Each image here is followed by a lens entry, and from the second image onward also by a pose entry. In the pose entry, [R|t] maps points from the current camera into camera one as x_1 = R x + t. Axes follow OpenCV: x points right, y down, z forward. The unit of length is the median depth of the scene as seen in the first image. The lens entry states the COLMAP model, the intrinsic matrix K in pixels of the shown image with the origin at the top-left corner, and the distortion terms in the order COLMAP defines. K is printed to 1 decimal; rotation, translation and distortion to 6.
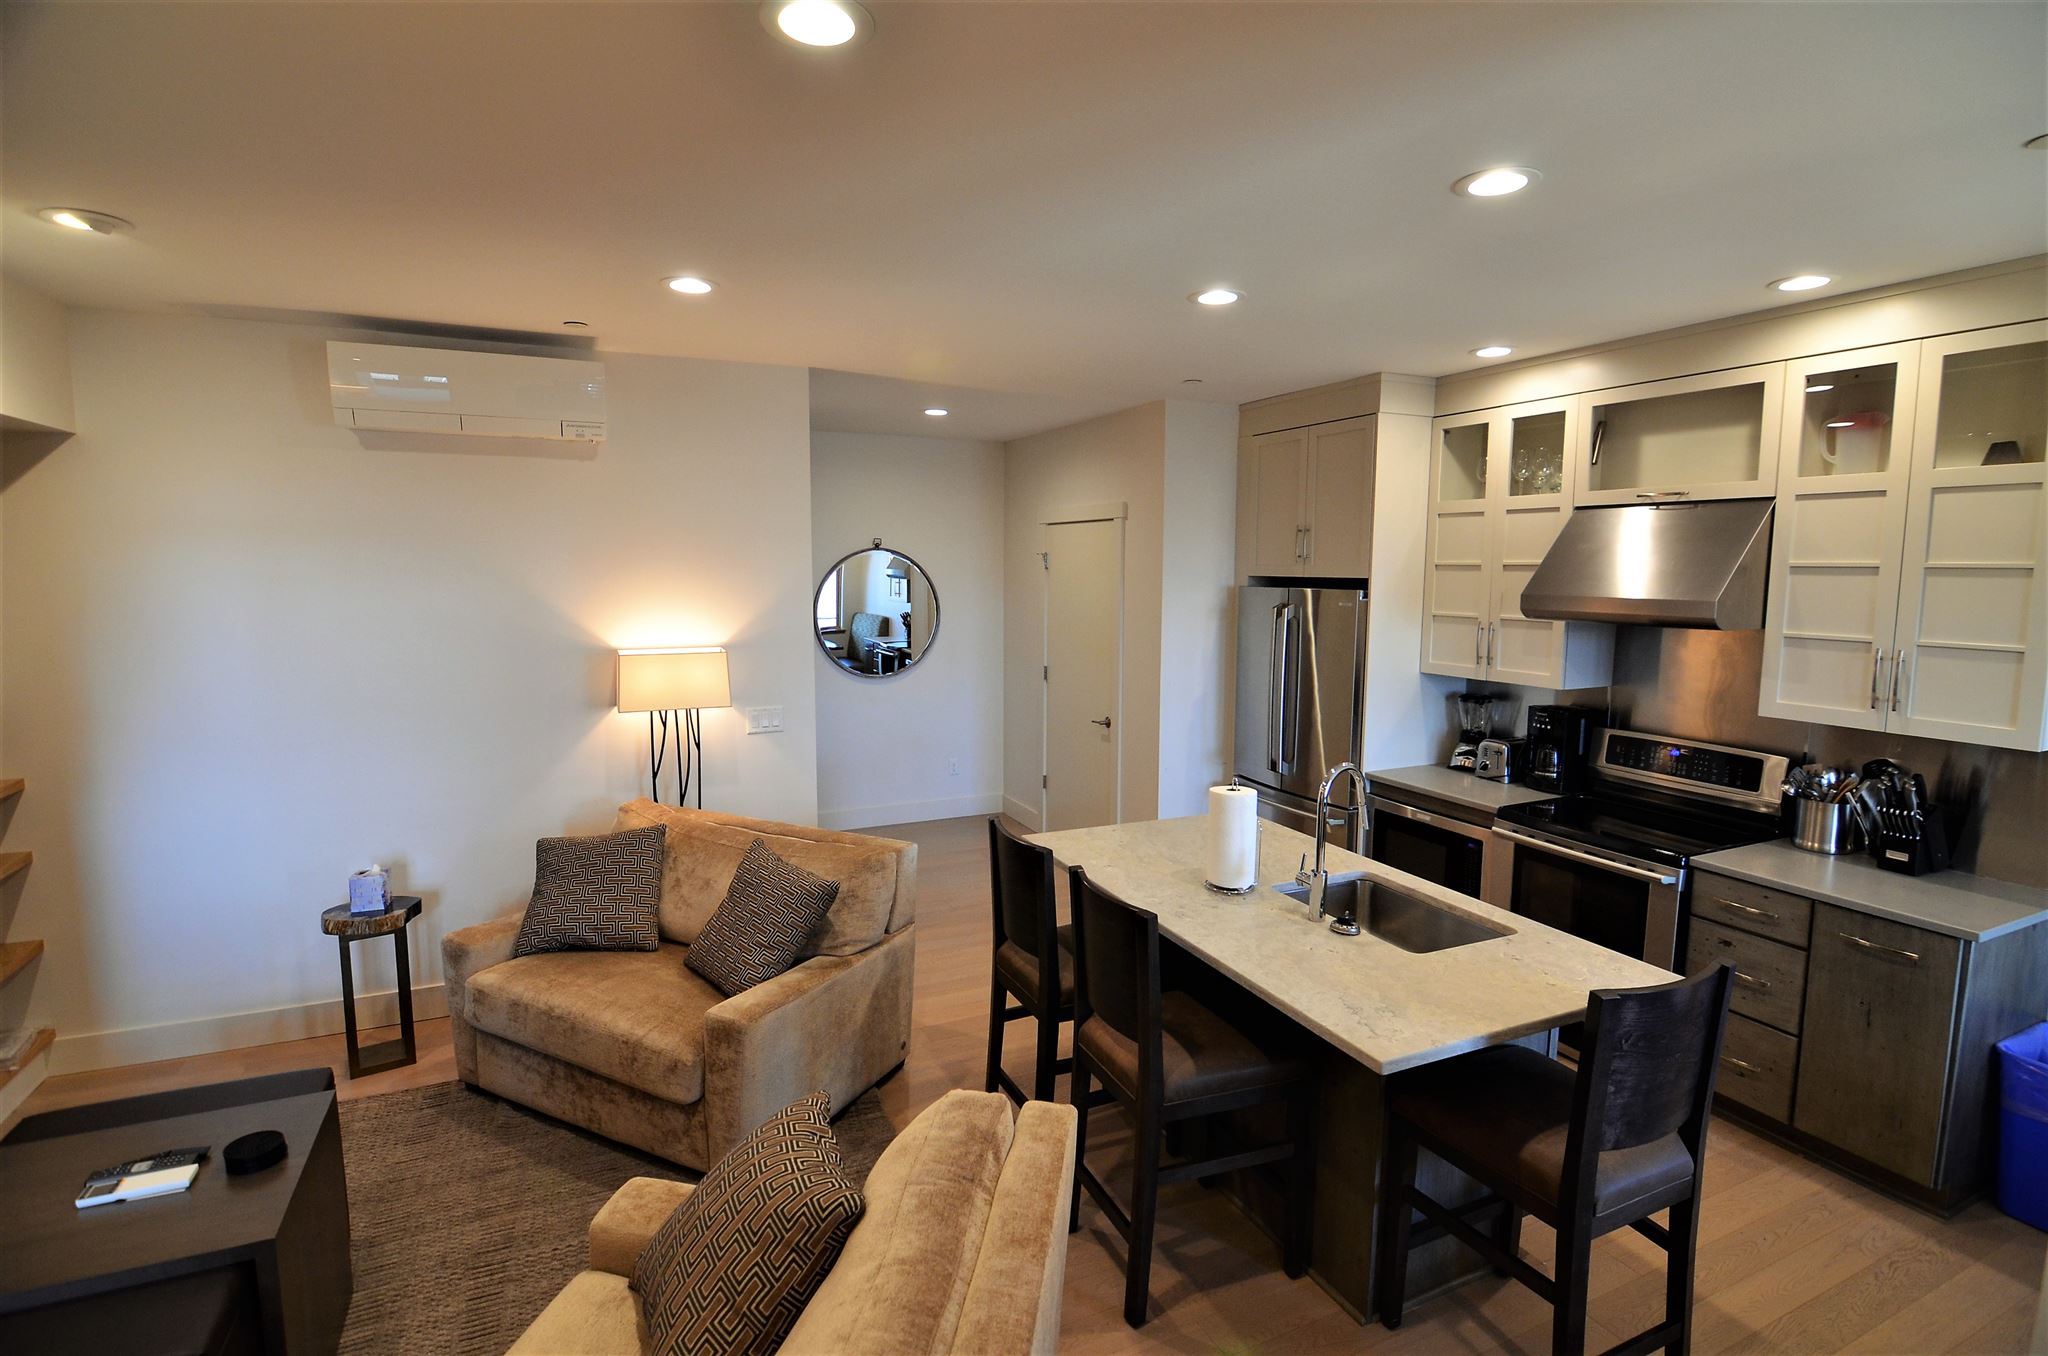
lens RADIAL K [[986.6, 0, 1026.3], [0, 986.6, 675.7], [0, 0, 1]] dist [-0.006612, -0.010279]
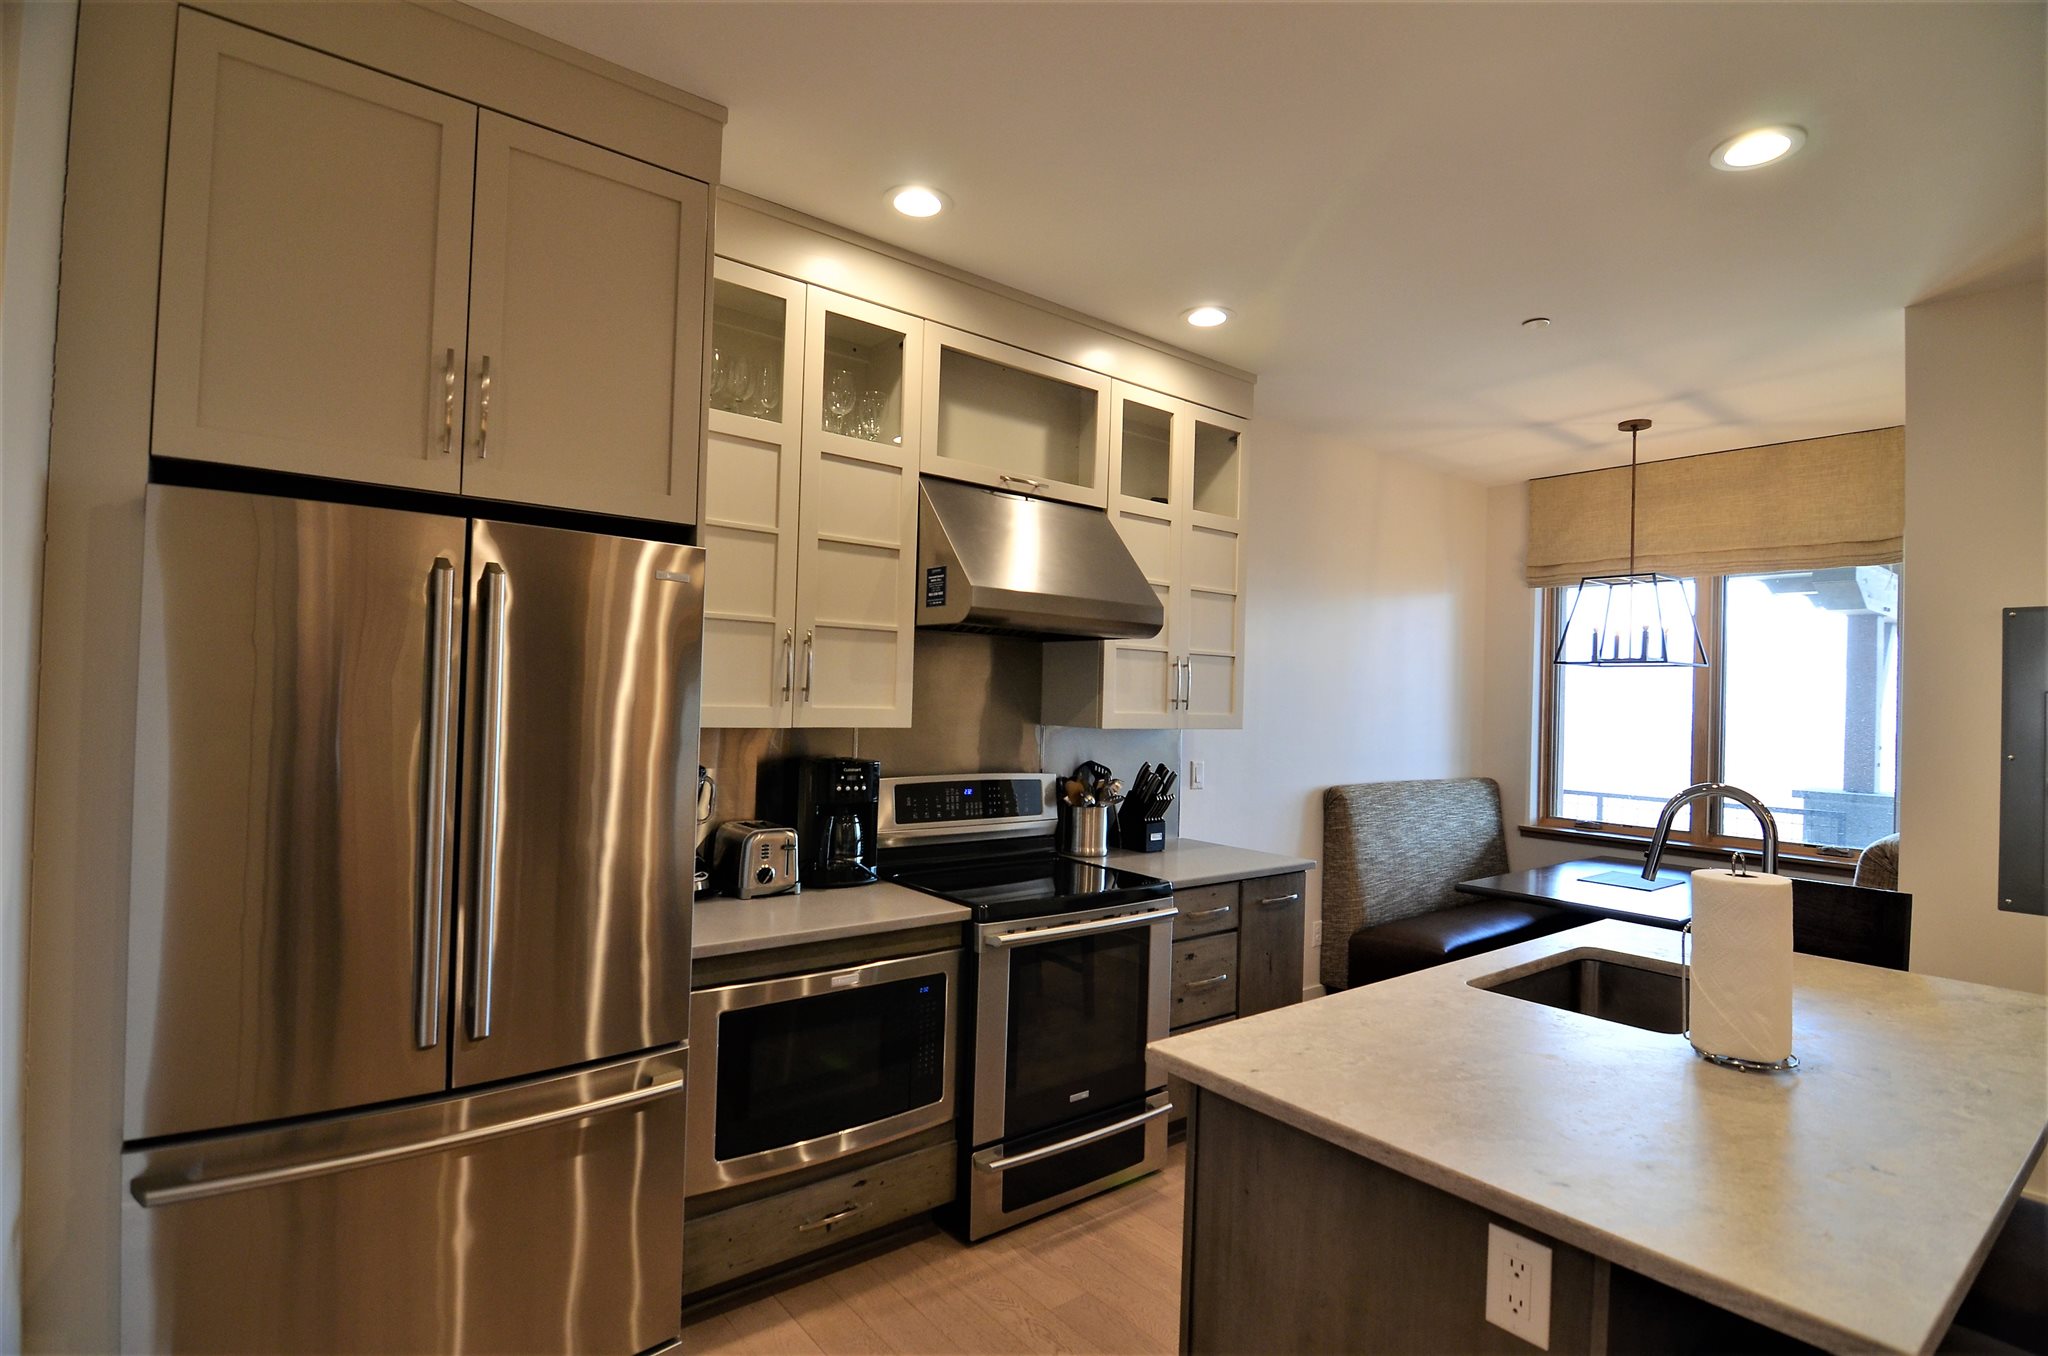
lens RADIAL K [[986.6, 0, 1030.7], [0, 986.6, 682.5], [0, 0, 1]] dist [-0.006612, -0.010279]
pose [[-0.242592, 0.001298, 0.970127, -0.188356], [0.078110, 0.996779, 0.018198, -0.028262], [-0.966979, 0.080191, -0.241912, 1.269331]]
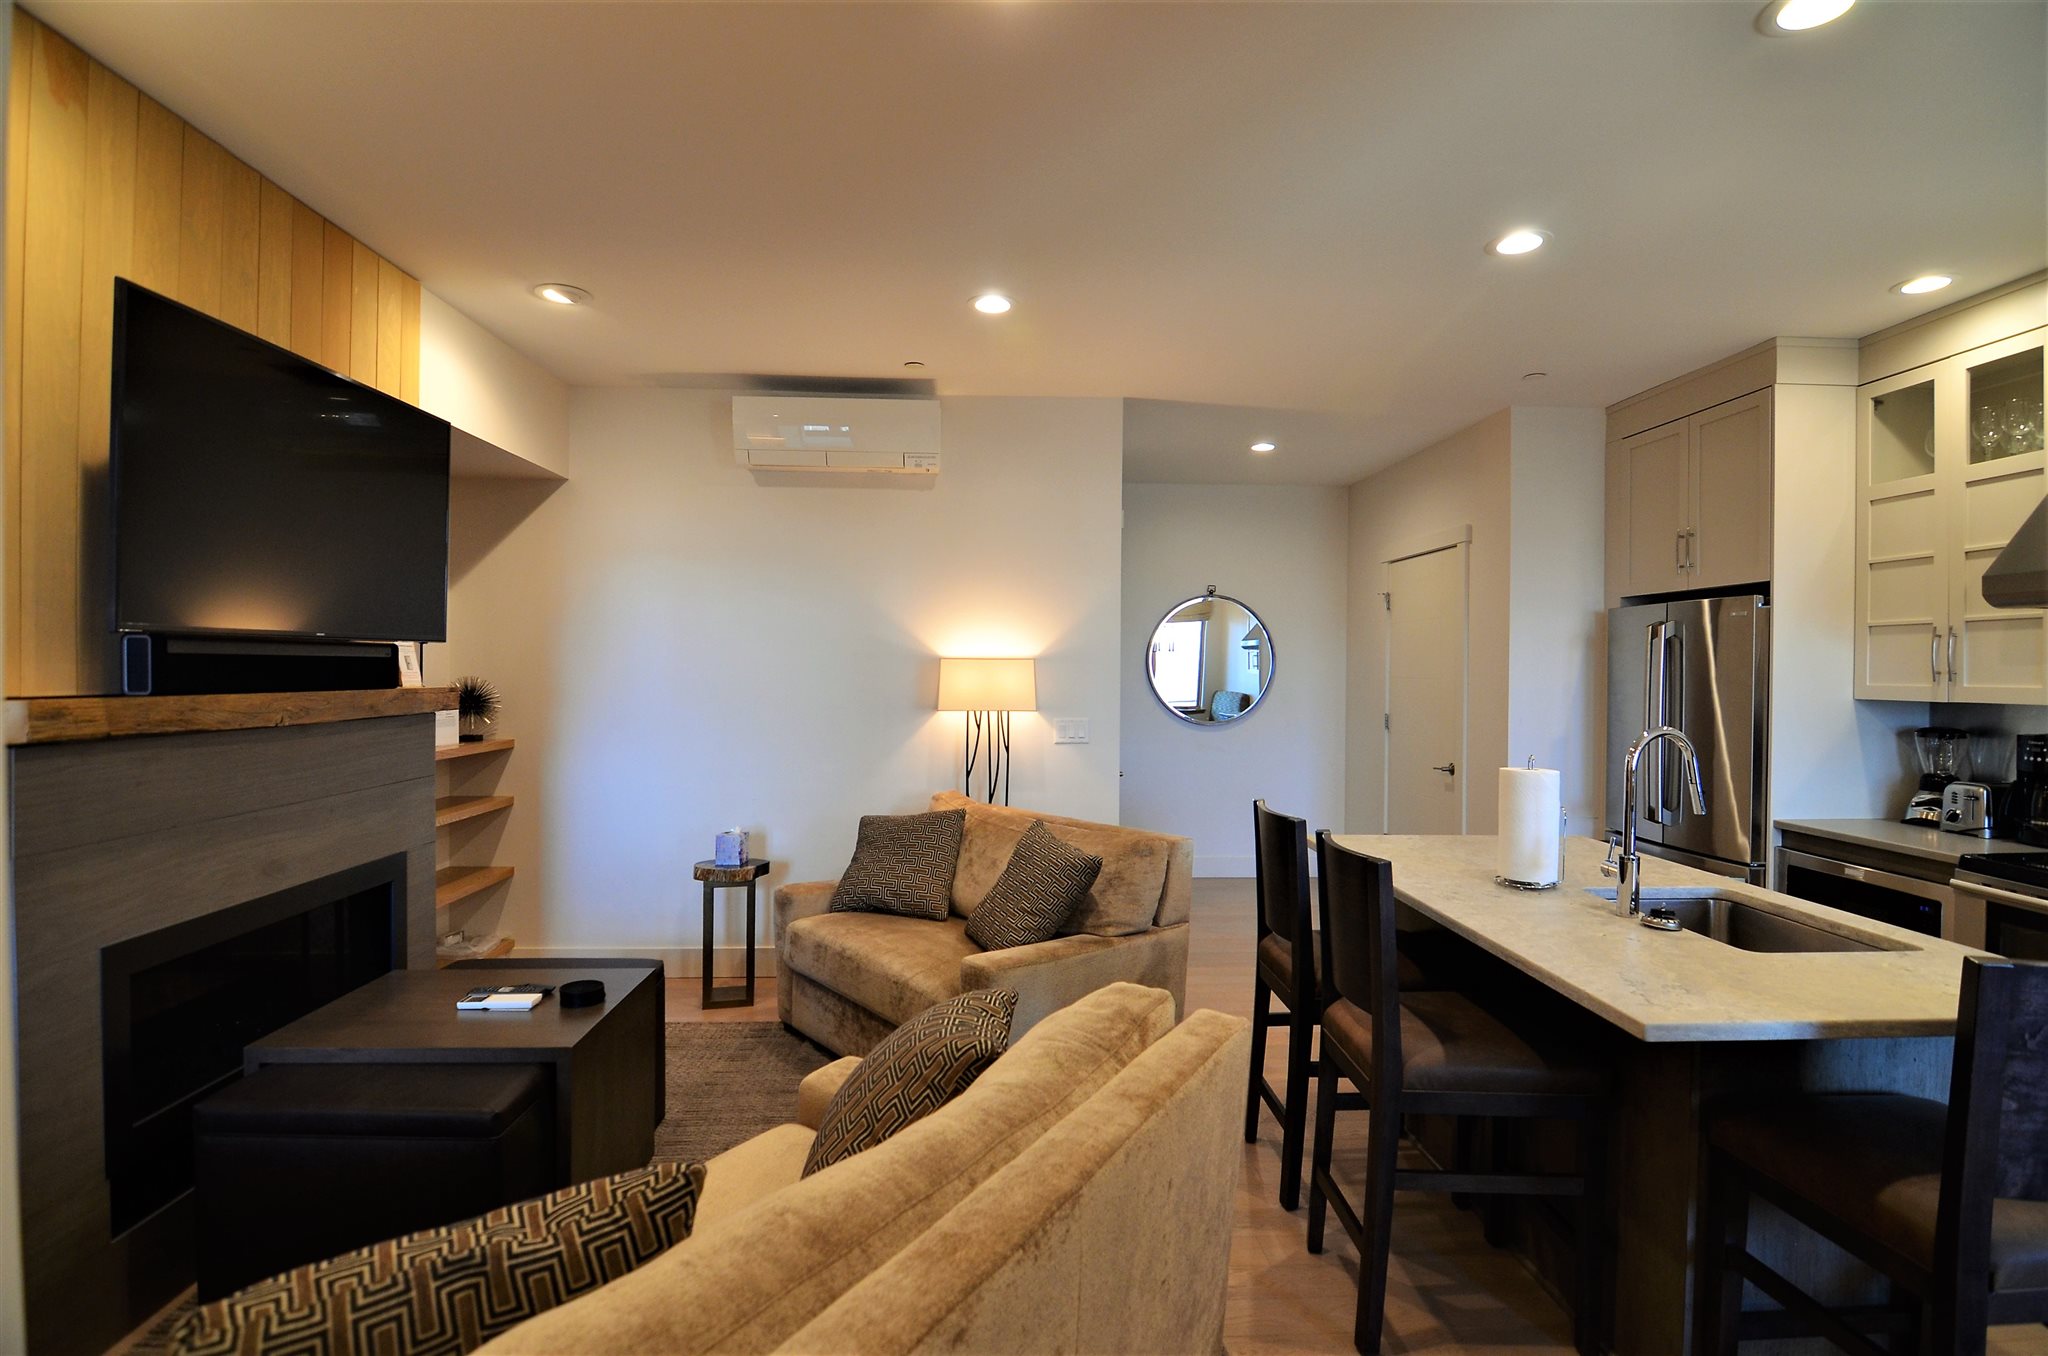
lens RADIAL K [[986.6, 0, 1025.5], [0, 986.6, 675.8], [0, 0, 1]] dist [-0.006612, -0.010279]
pose [[0.924960, 0.006081, -0.380015, 0.108964], [-0.046924, 0.994049, -0.098306, 0.118214], [0.377156, 0.108761, 0.919741, 0.026073]]
